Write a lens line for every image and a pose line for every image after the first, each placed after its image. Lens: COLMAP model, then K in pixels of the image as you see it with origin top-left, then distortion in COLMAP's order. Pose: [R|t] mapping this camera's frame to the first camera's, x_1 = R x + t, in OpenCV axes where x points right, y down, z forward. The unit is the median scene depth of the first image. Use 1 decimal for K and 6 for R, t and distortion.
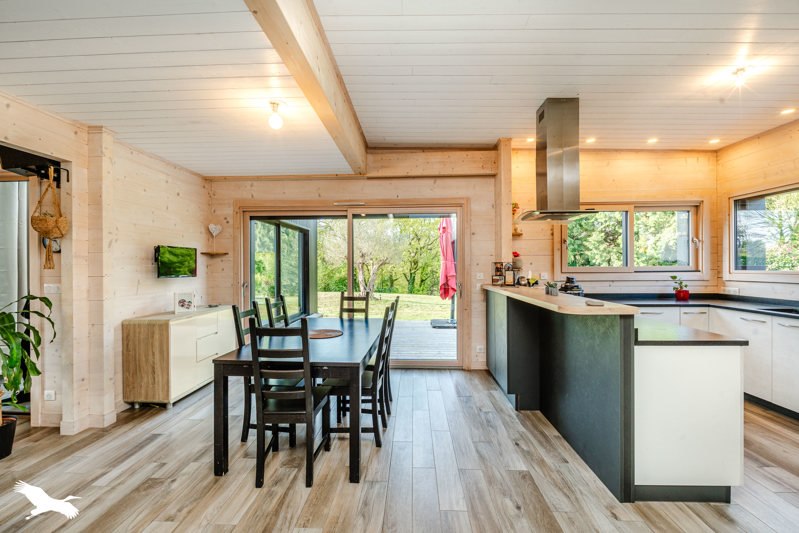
lens RADIAL K [[338.2, 0, 399.4], [0, 338.2, 264.4], [0, 0, 1]] dist [-0.012067, -0.000022]
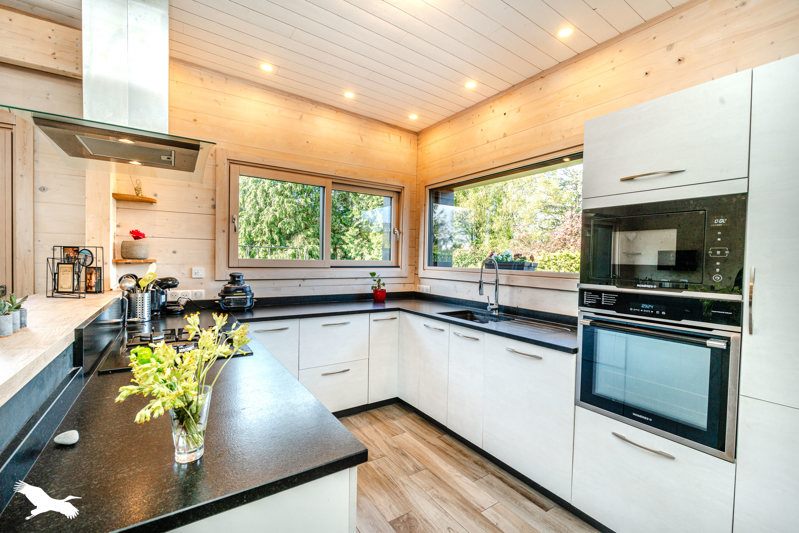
lens RADIAL K [[338.2, 0, 399.4], [0, 338.2, 264.4], [0, 0, 1]] dist [-0.012067, -0.000022]
pose [[0.801280, 0.013216, 0.598144, 0.364995], [-0.028297, 0.999474, 0.015823, -0.000568], [-0.597621, -0.029604, 0.801232, 0.286338]]
